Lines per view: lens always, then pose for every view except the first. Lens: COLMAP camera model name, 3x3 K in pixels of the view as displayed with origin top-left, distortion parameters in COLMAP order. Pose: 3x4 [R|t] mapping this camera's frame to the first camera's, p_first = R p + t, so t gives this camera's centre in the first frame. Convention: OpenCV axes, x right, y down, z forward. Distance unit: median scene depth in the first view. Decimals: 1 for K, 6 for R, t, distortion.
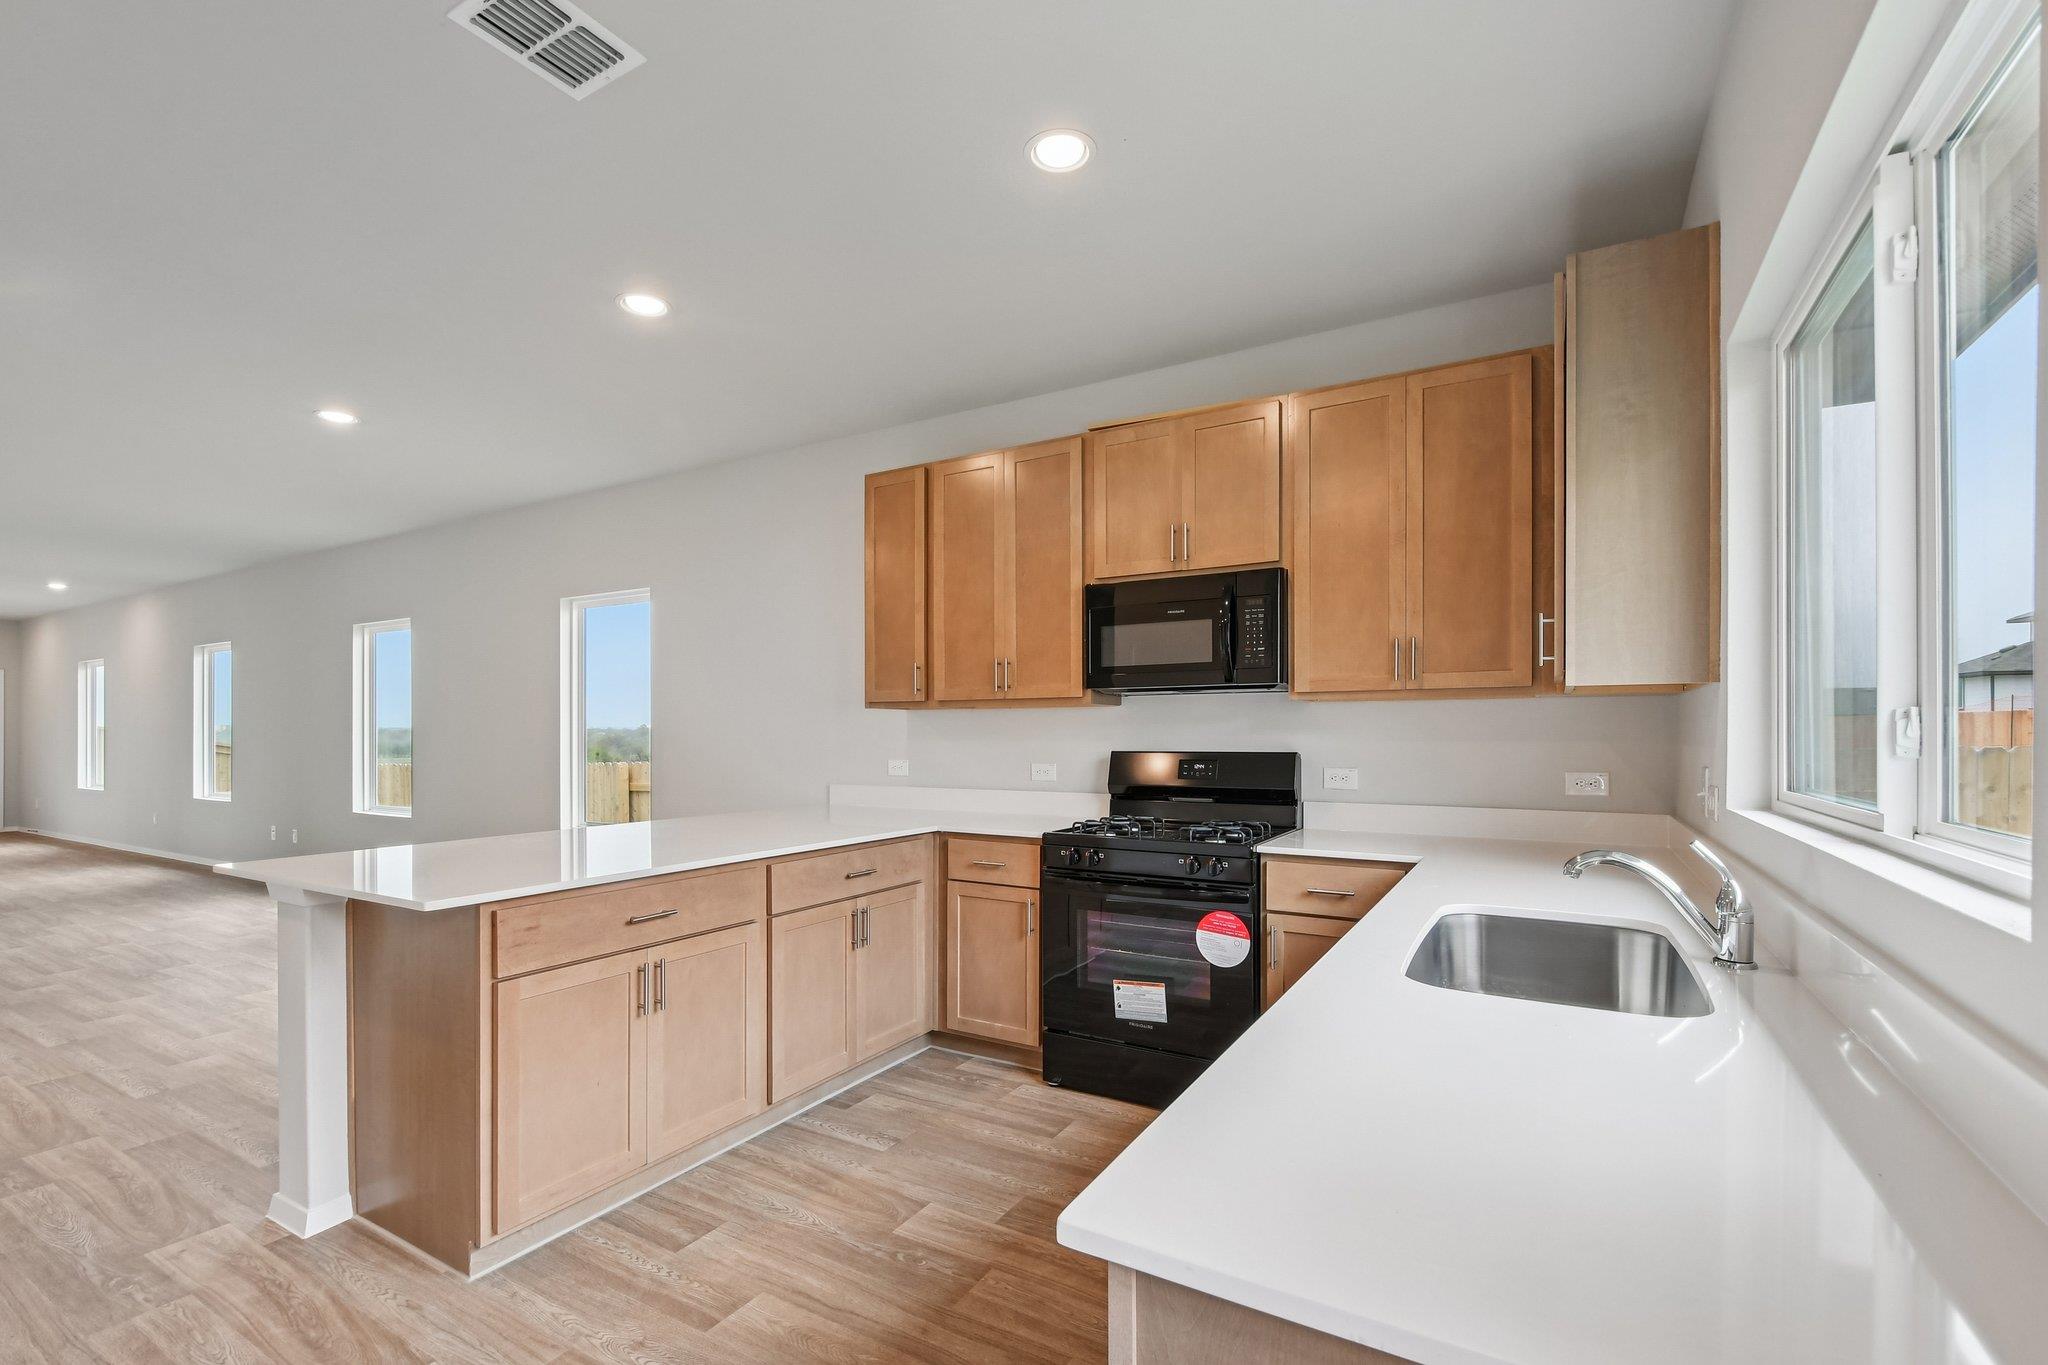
lens RADIAL K [[890.0, 0, 1017.1], [0, 890.0, 733.0], [0, 0, 1]] dist [-0.003336, -0.000455]
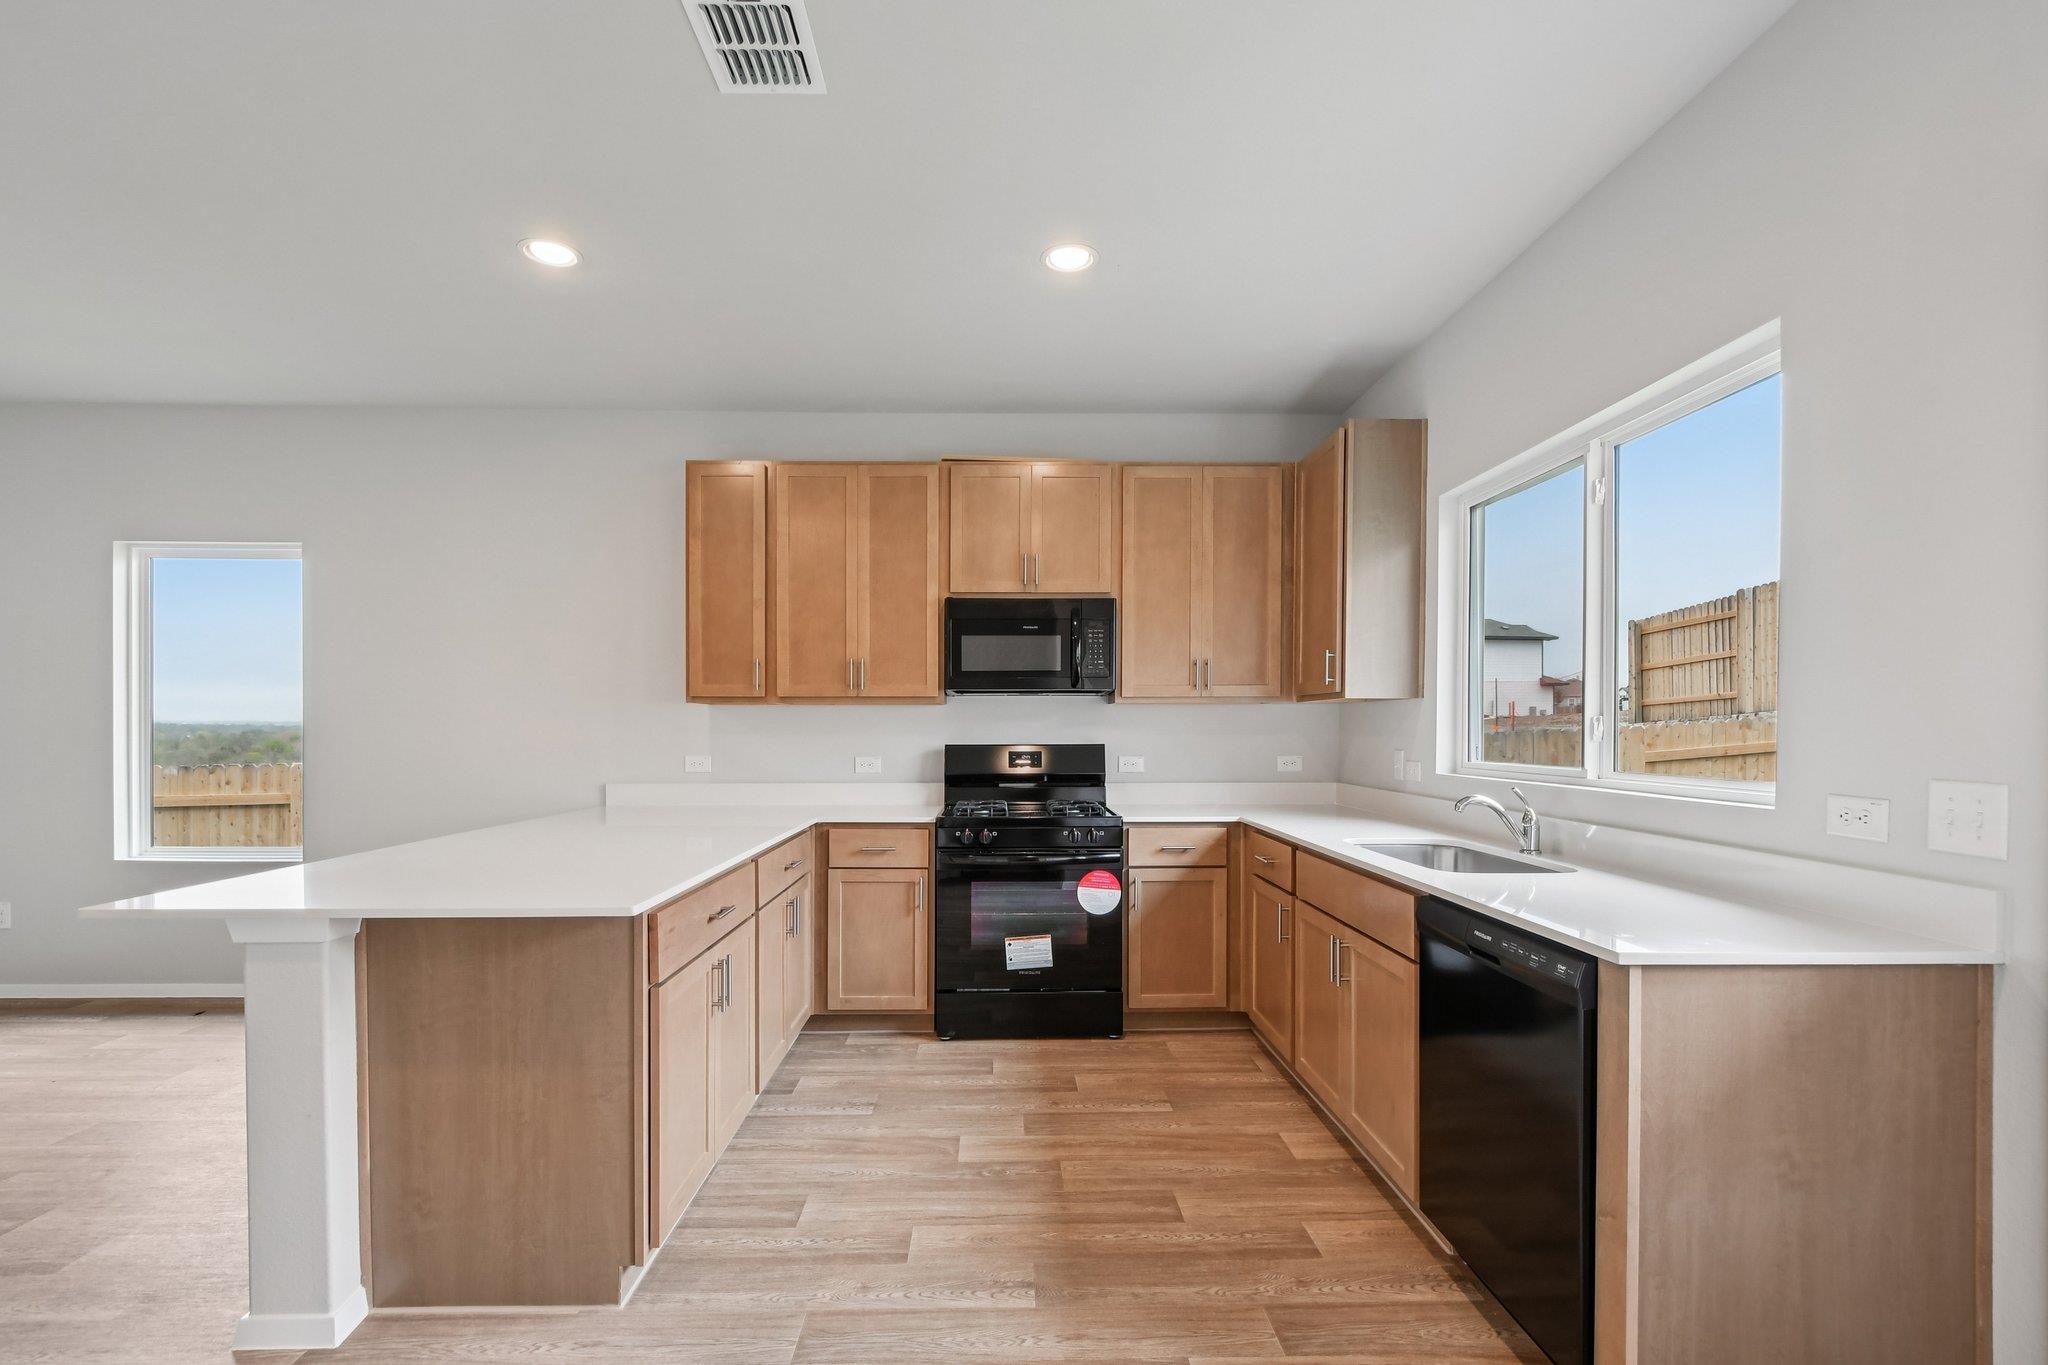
lens RADIAL K [[903.9, 0, 1014.9], [0, 903.9, 732.4], [0, 0, 1]] dist [-0.000865, -0.000752]
pose [[0.849791, -0.001101, 0.527119, -0.491162], [-0.000664, 0.999995, 0.003160, 0.001316], [-0.527119, -0.003035, 0.849786, -0.022256]]
